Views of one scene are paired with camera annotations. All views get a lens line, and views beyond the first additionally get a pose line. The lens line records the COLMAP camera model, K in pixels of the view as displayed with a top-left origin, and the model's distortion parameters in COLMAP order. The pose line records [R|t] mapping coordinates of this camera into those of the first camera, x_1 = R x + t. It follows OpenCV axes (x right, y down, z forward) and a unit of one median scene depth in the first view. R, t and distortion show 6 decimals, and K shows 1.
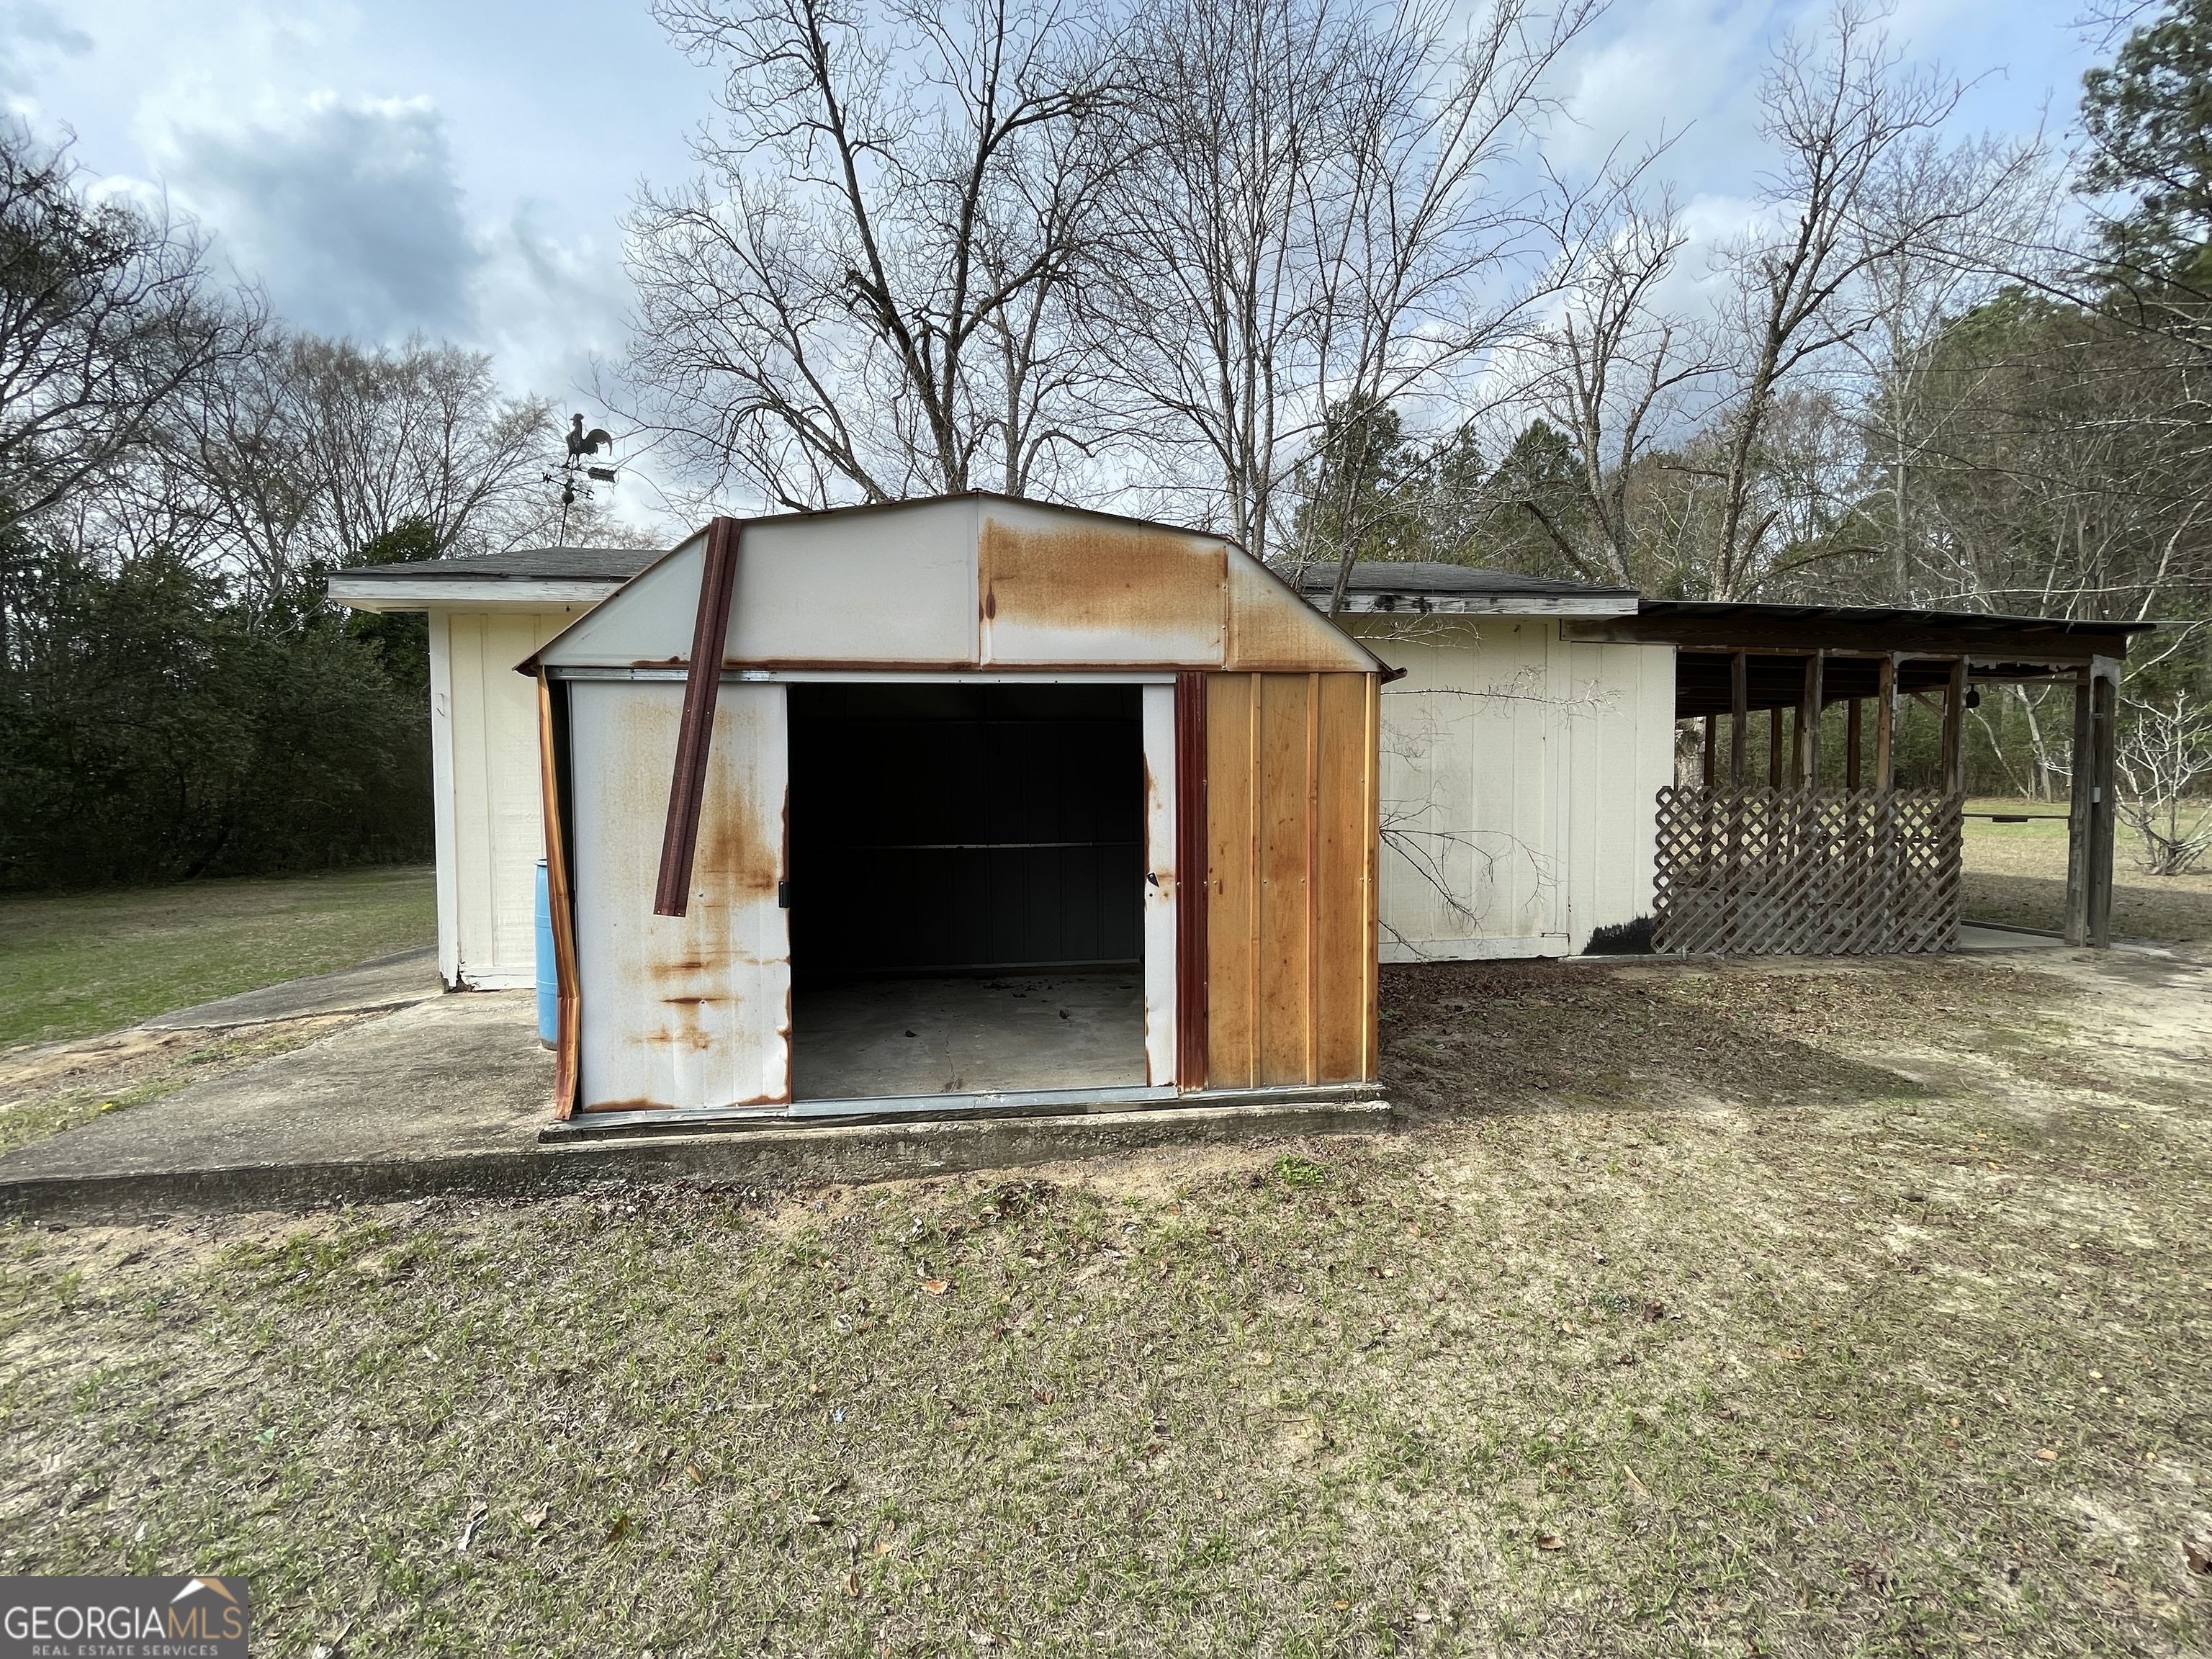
lens RADIAL K [[895.1, 0, 1106.0], [0, 895.1, 829.5], [0, 0, 1]] dist [0.001786, -0.000179]
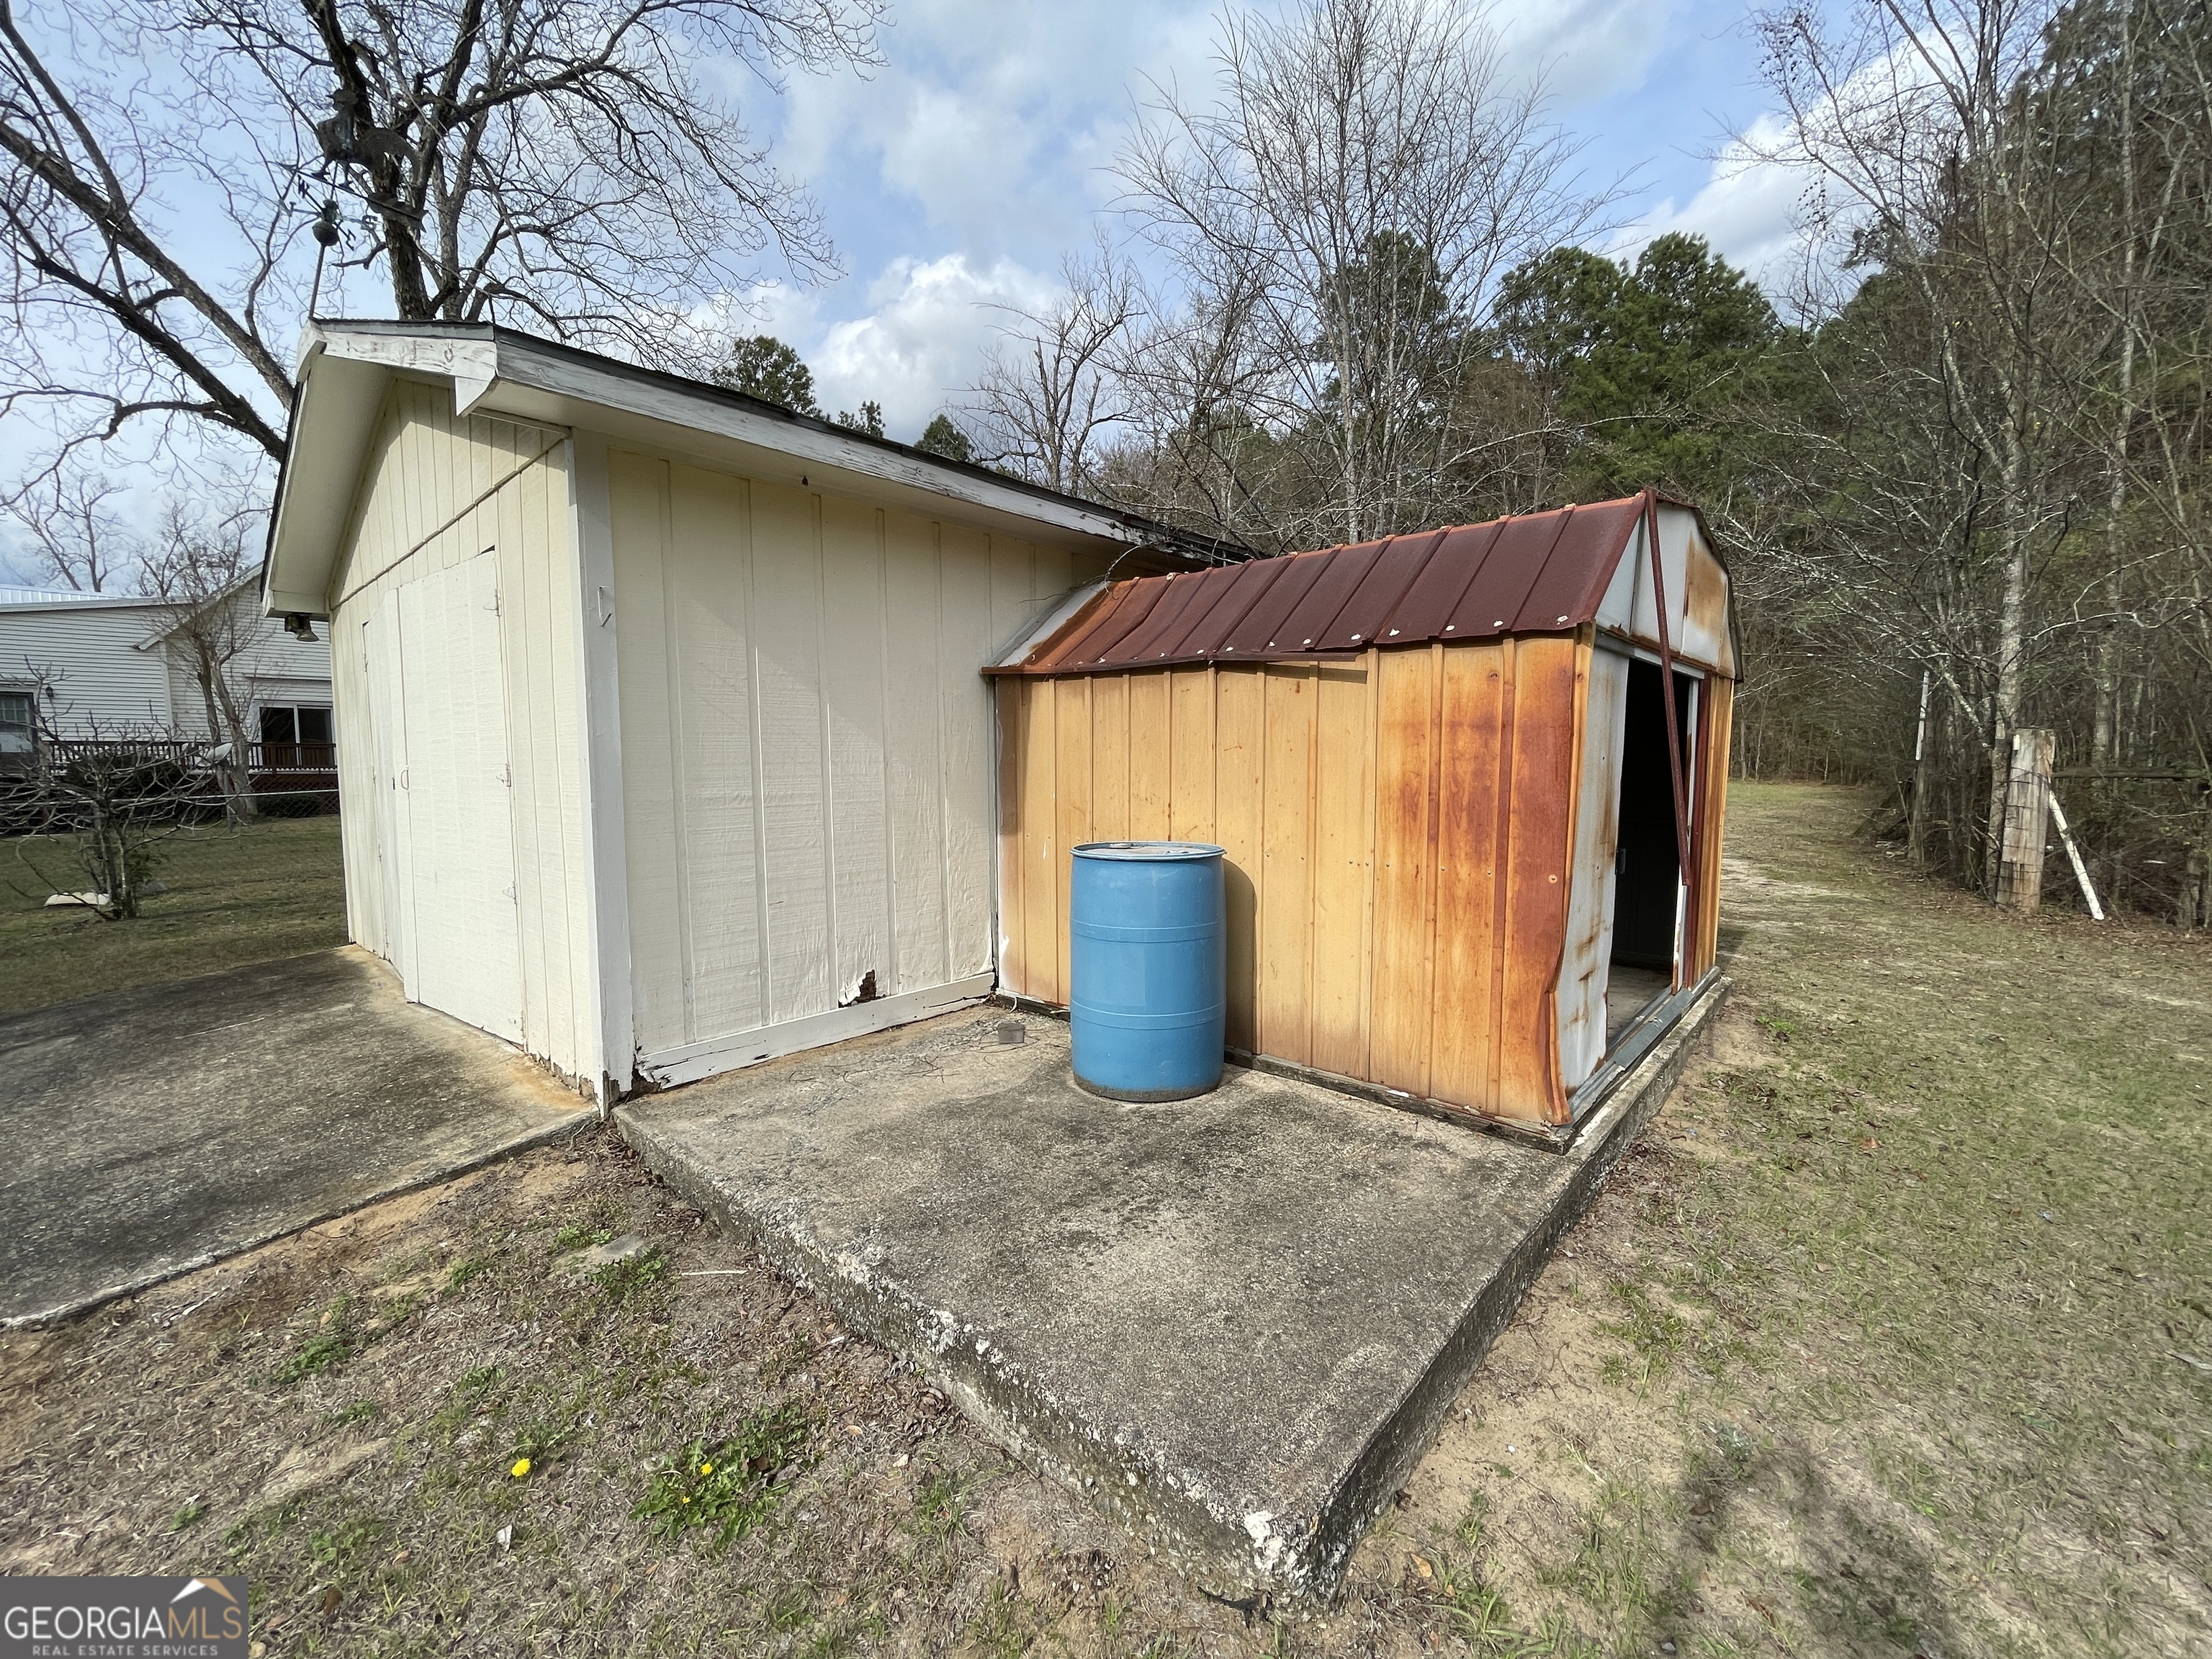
lens RADIAL K [[895.1, 0, 1106.0], [0, 895.1, 829.5], [0, 0, 1]] dist [0.001786, -0.000179]
pose [[0.749341, -0.047315, 0.660492, -0.088611], [0.023167, 0.998707, 0.045260, -0.001386], [-0.661779, -0.018614, 0.749468, 0.036695]]
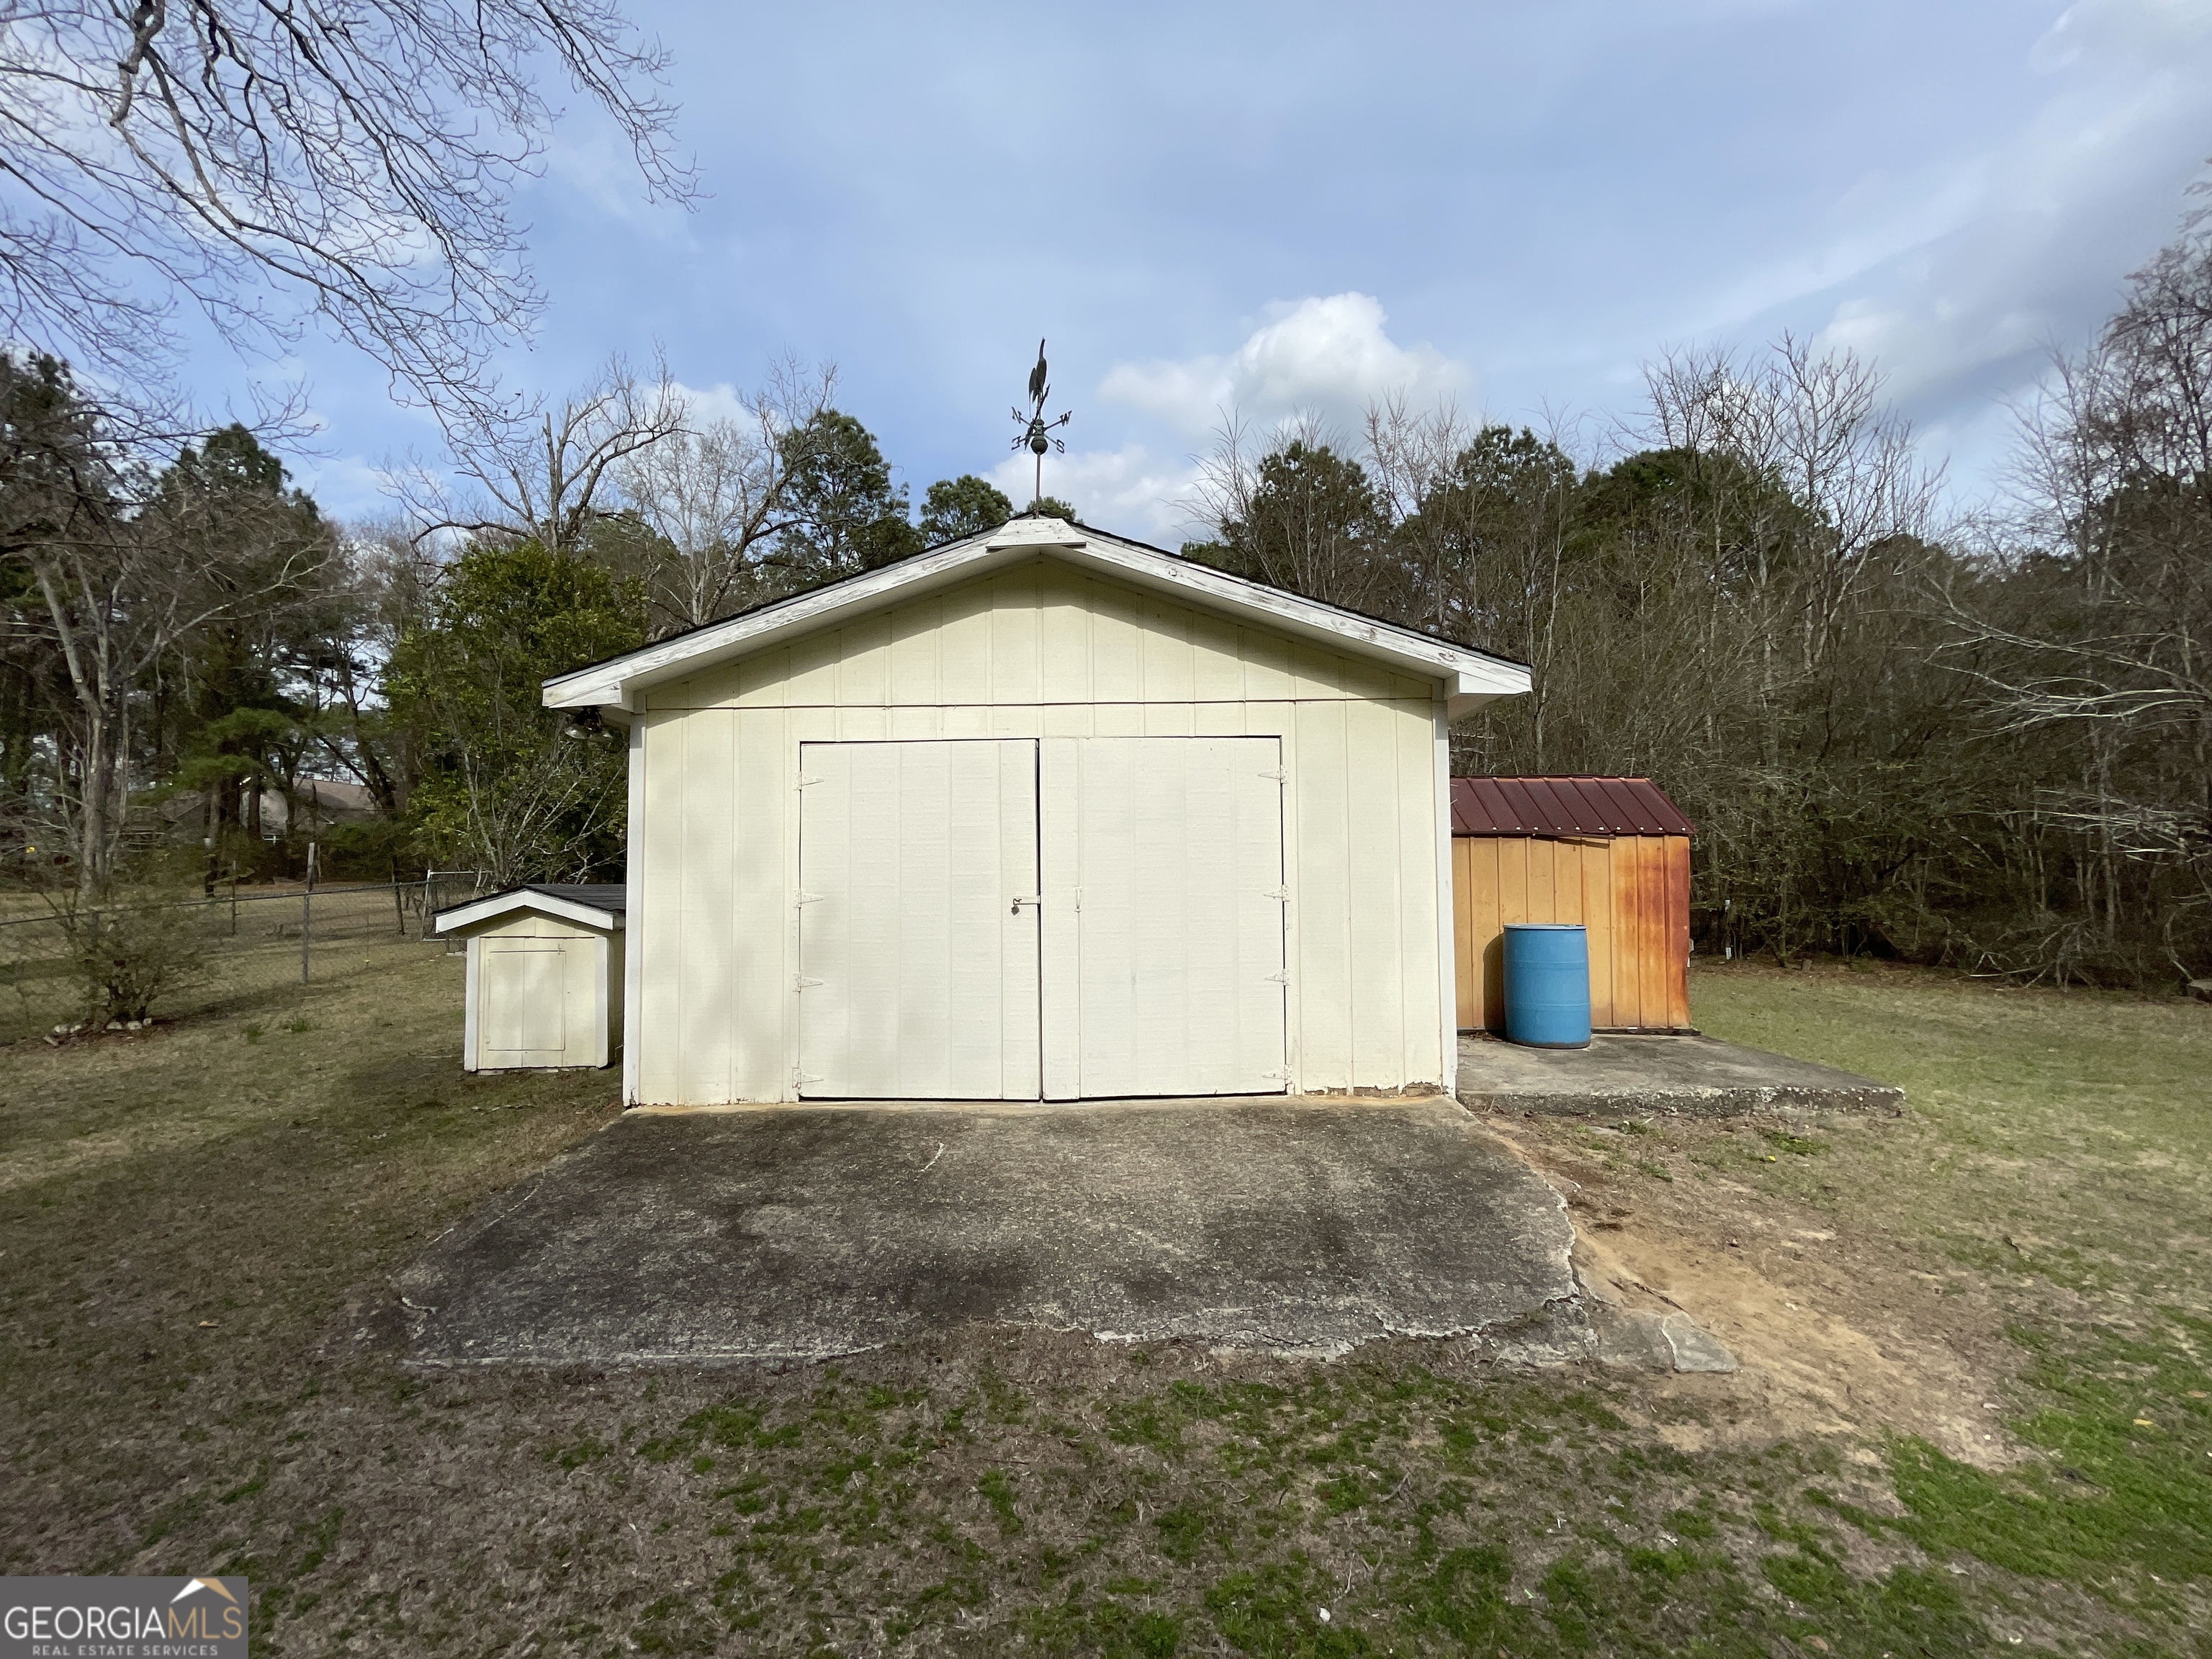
lens RADIAL K [[895.1, 0, 1106.0], [0, 895.1, 829.5], [0, 0, 1]] dist [0.001786, -0.000179]
pose [[0.109718, 0.063111, 0.991957, -0.178451], [0.040990, 0.996846, -0.067956, -0.004661], [-0.993117, 0.048117, 0.106785, 0.129023]]
